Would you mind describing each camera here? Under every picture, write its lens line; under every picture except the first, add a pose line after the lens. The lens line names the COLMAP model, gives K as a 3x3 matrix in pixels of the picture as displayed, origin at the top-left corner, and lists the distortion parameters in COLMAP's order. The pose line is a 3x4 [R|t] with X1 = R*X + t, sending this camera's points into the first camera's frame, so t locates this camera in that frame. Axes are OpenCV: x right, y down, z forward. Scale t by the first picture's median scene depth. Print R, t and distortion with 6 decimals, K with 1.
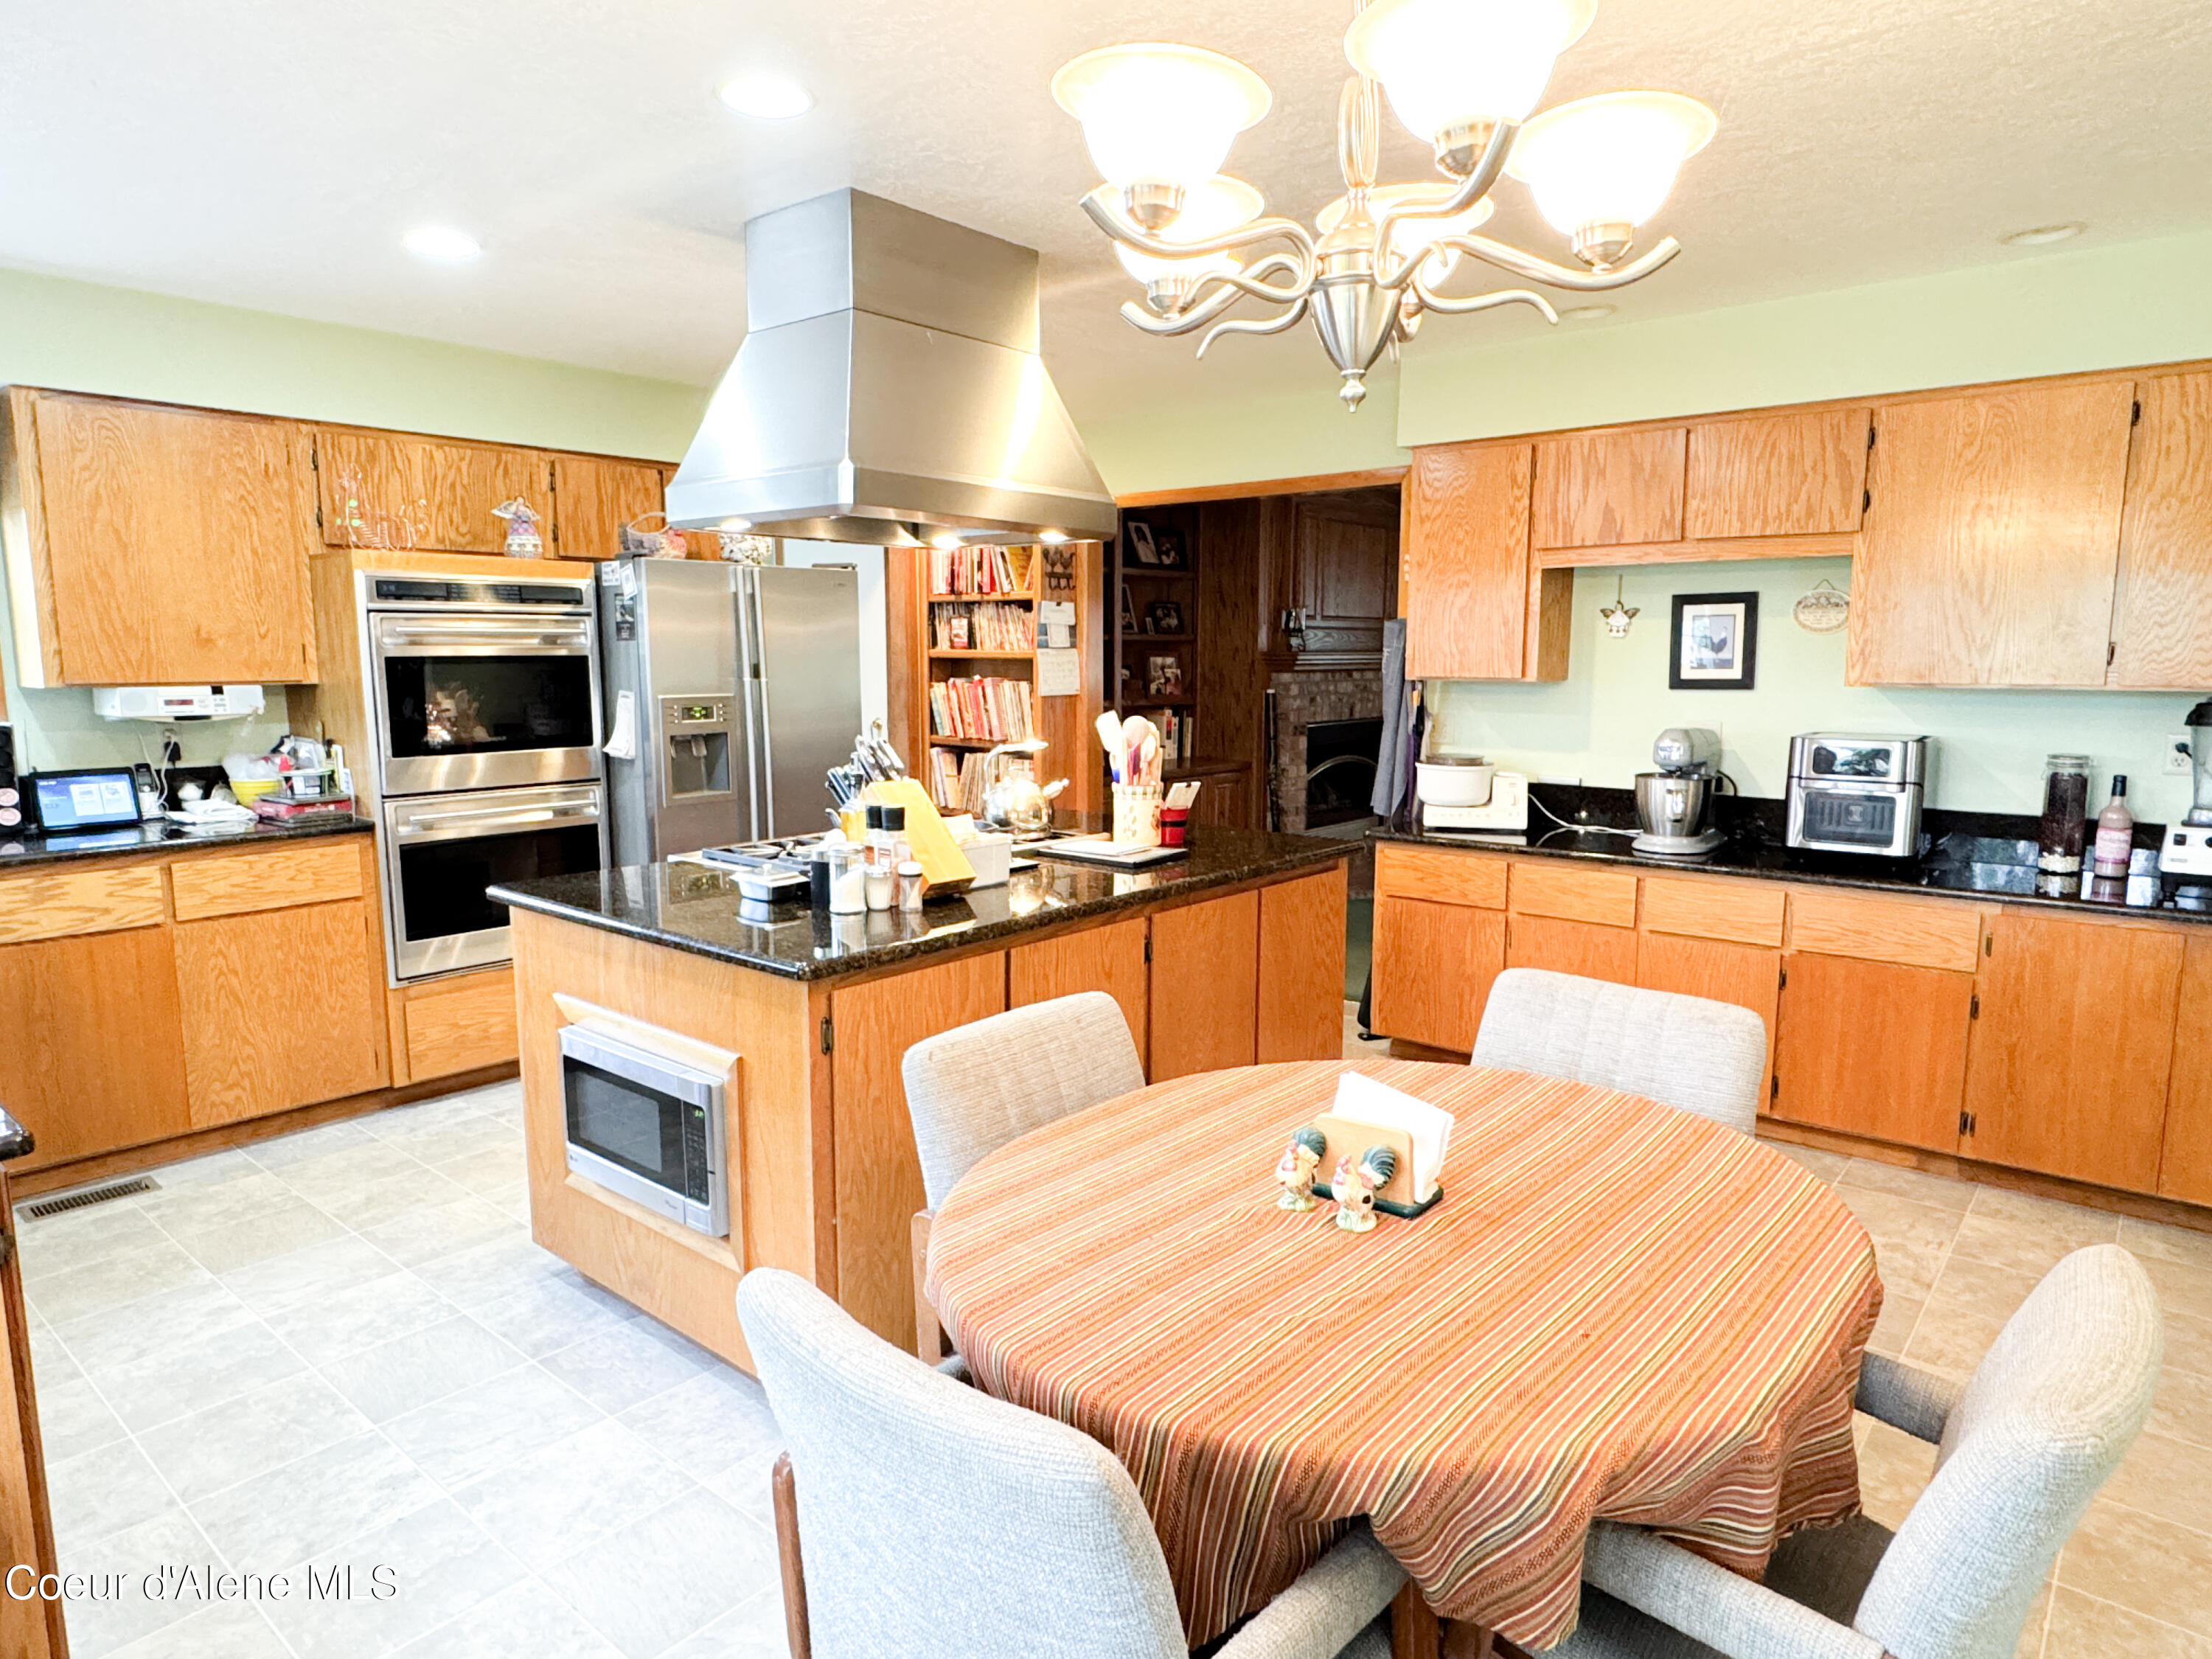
lens RADIAL K [[1321.7, 0, 1106.0], [0, 1321.7, 829.5], [0, 0, 1]] dist [-0.001286, -0.000257]
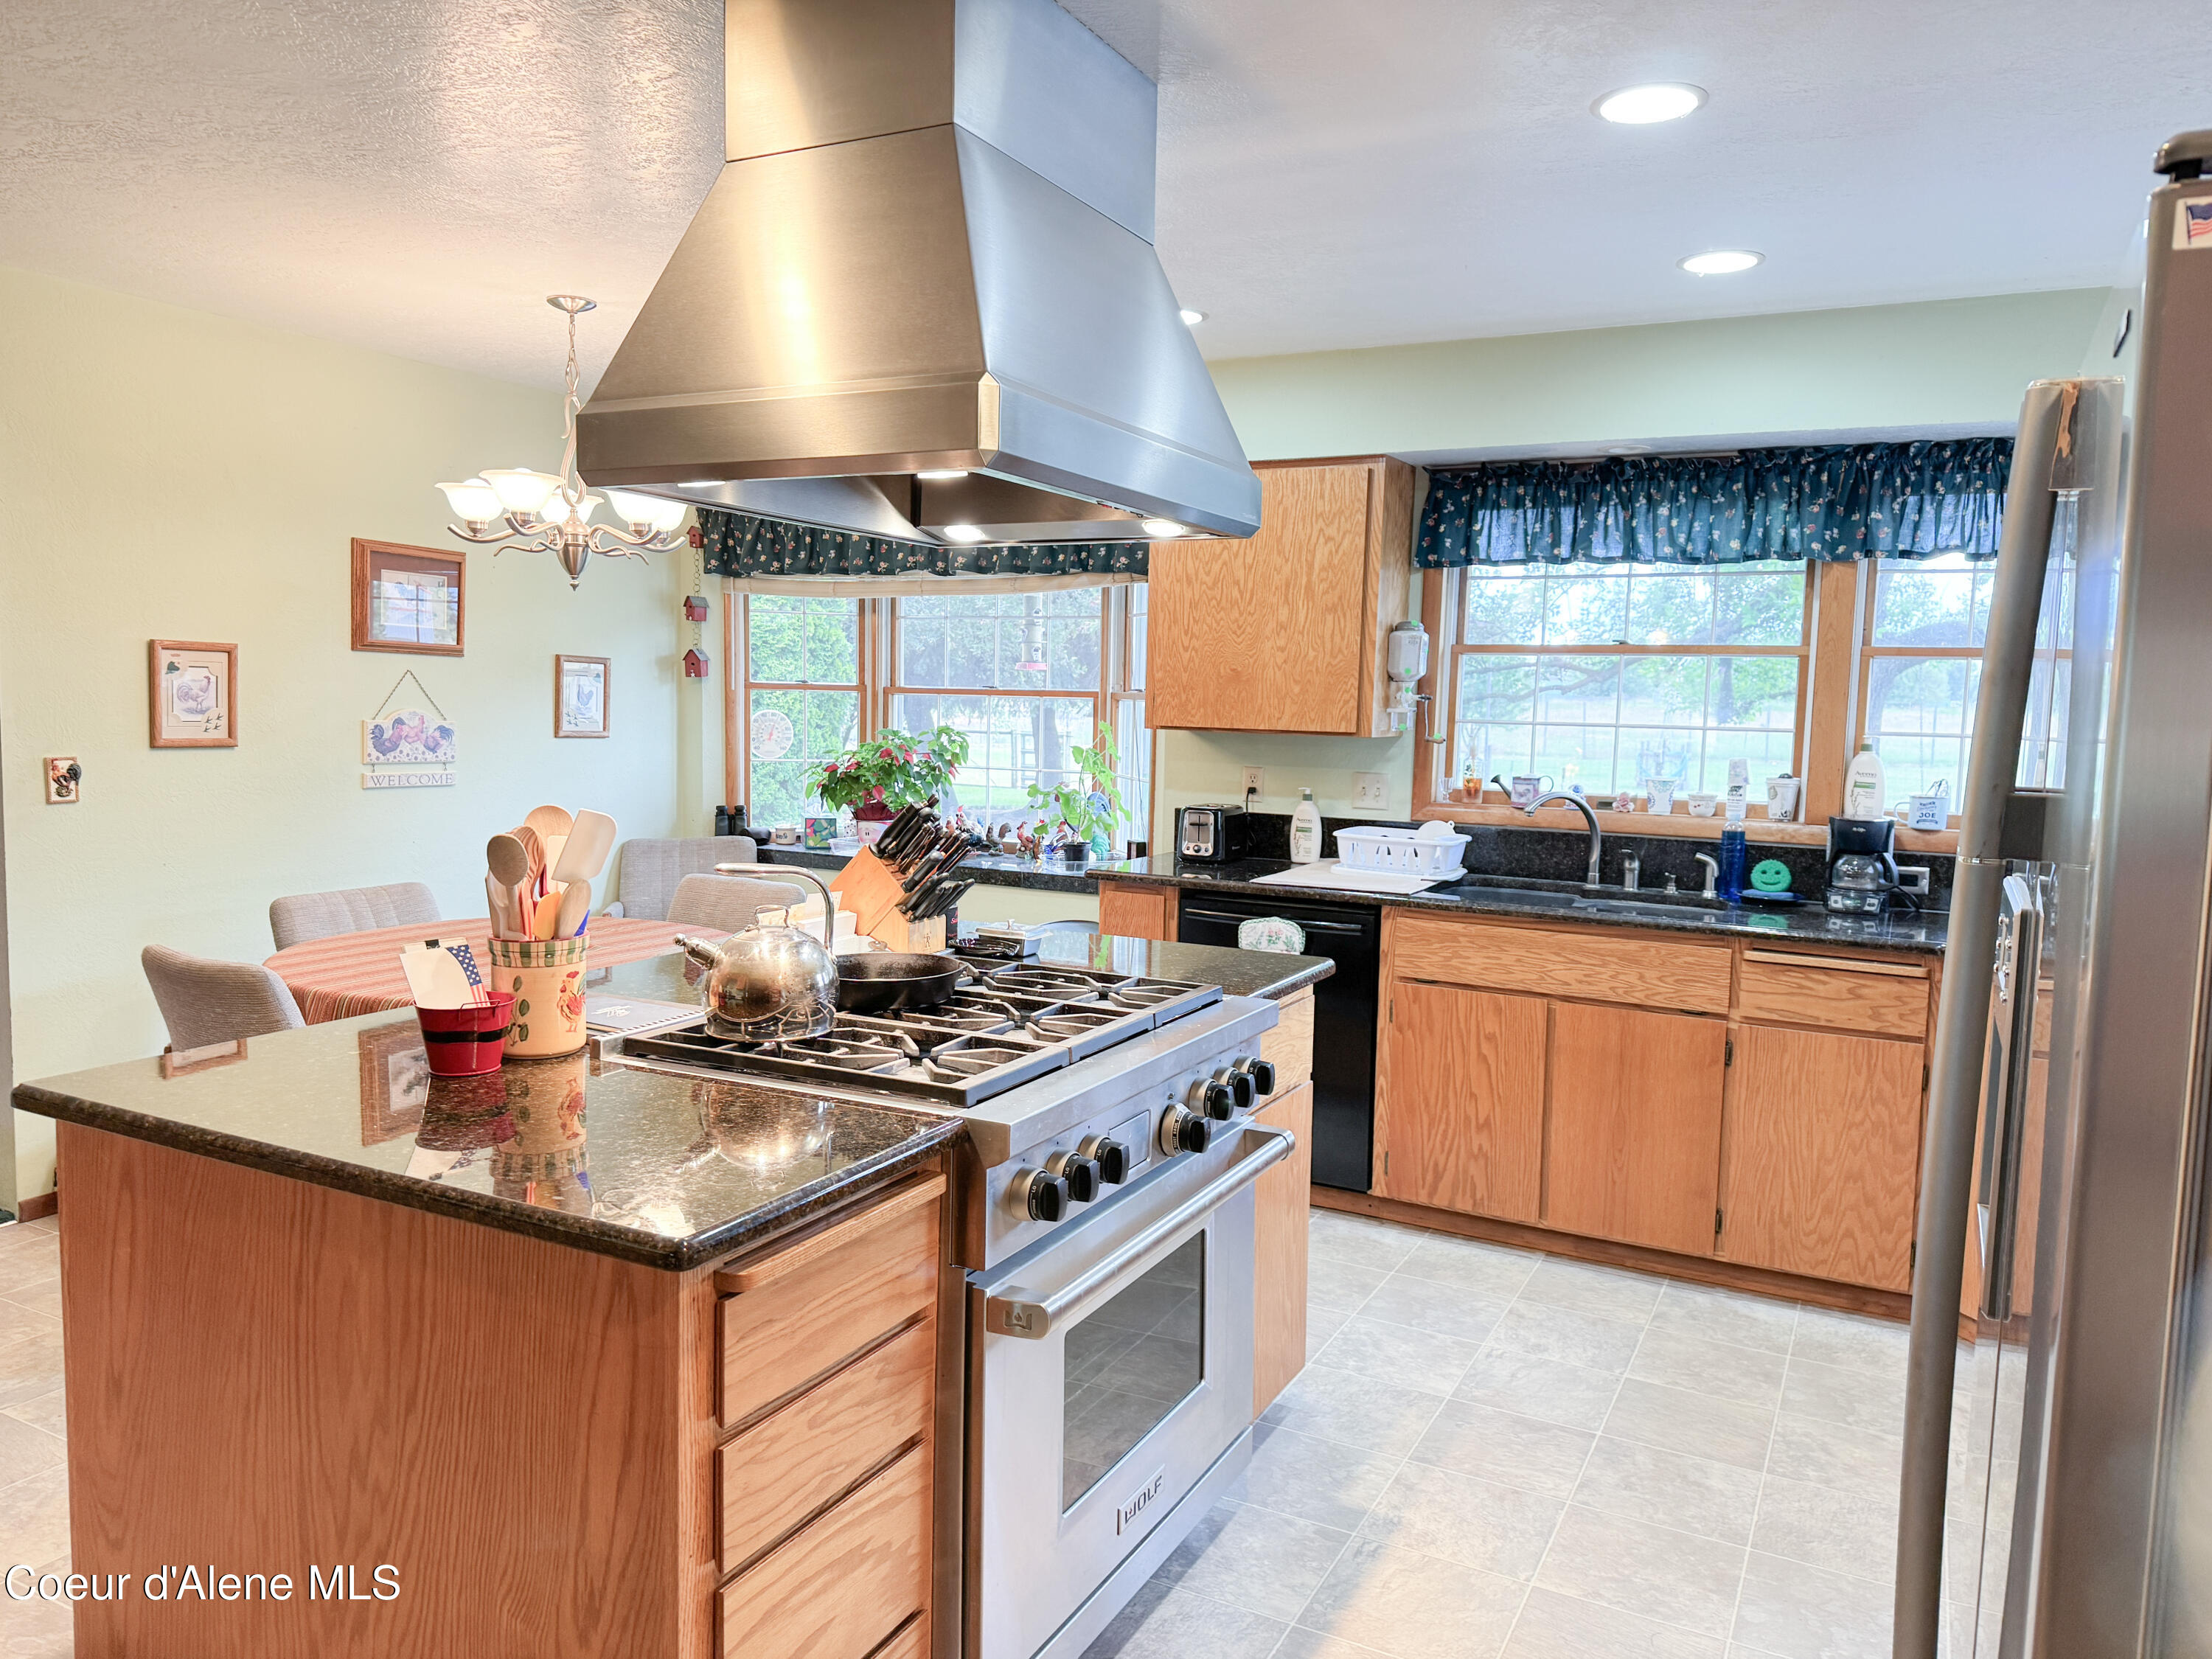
lens RADIAL K [[1529.1, 0, 1106.0], [0, 1529.1, 829.5], [0, 0, 1]] dist [0.033686, -0.001607]
pose [[-0.973530, 0.000371, -0.228561, -0.063201], [-0.052374, 0.973028, 0.224664, -0.275379], [0.222479, 0.230688, -0.947252, 1.905338]]
